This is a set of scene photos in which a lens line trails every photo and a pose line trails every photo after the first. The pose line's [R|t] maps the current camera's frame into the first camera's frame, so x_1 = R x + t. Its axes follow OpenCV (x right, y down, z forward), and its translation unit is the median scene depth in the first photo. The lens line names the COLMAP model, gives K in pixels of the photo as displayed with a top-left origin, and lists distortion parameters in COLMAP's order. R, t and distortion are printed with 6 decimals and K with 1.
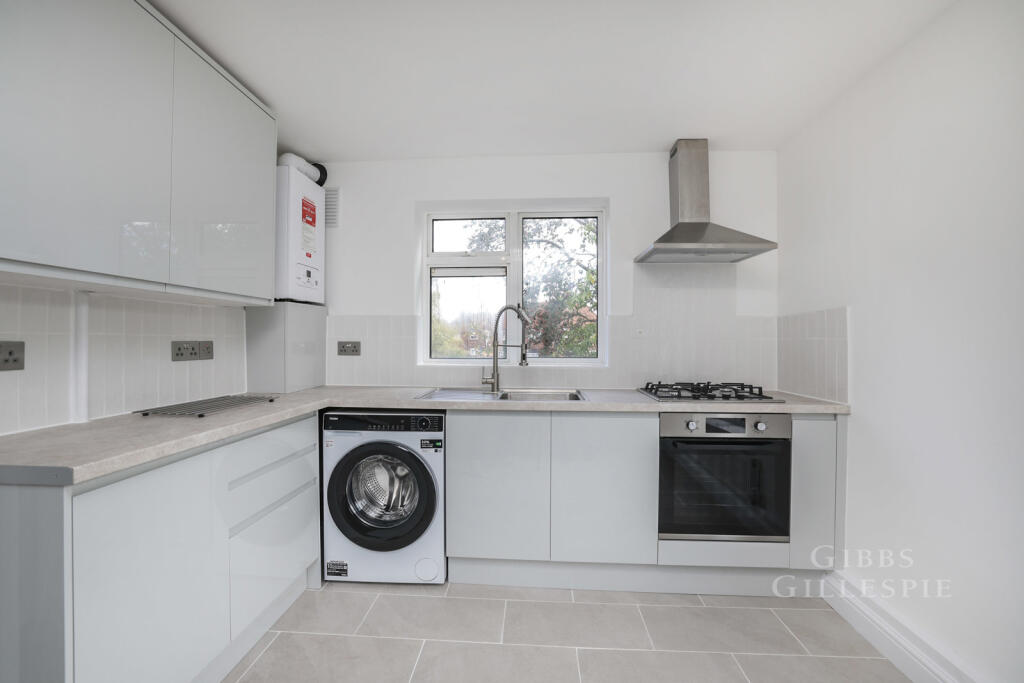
lens RADIAL K [[449.3, 0, 509.7], [0, 449.3, 339.3], [0, 0, 1]] dist [-0.051463, 0.018347]
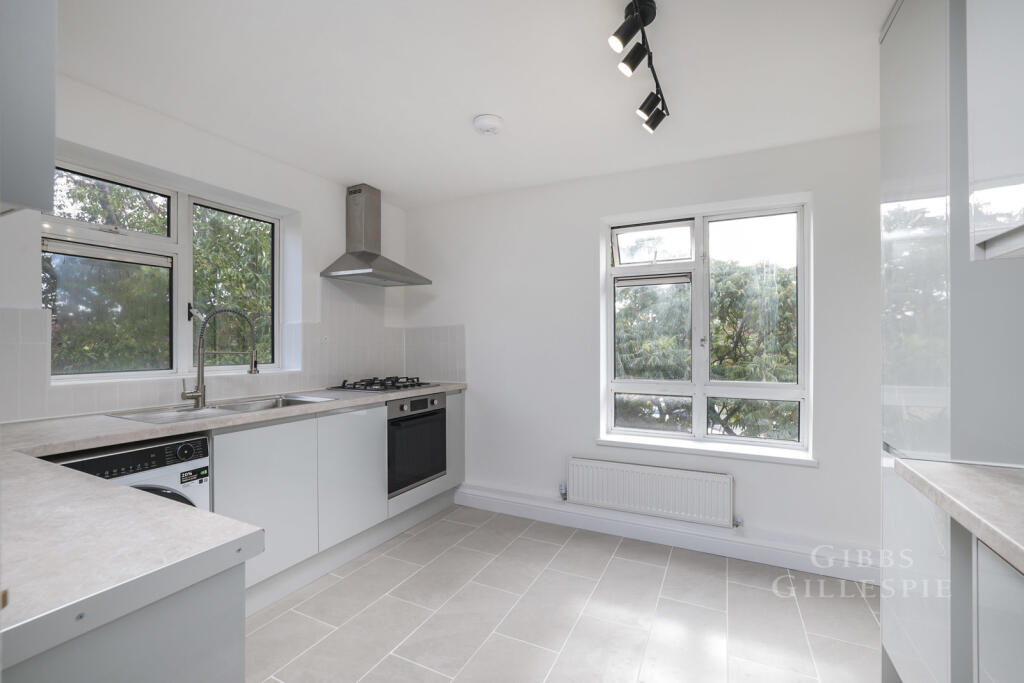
lens RADIAL K [[449.3, 0, 509.7], [0, 449.3, 339.3], [0, 0, 1]] dist [-0.051463, 0.018347]
pose [[0.378881, 0.005894, 0.925426, -0.698663], [-0.002178, 0.999983, -0.005477, -0.010094], [-0.925443, 0.000060, 0.378888, 0.166196]]
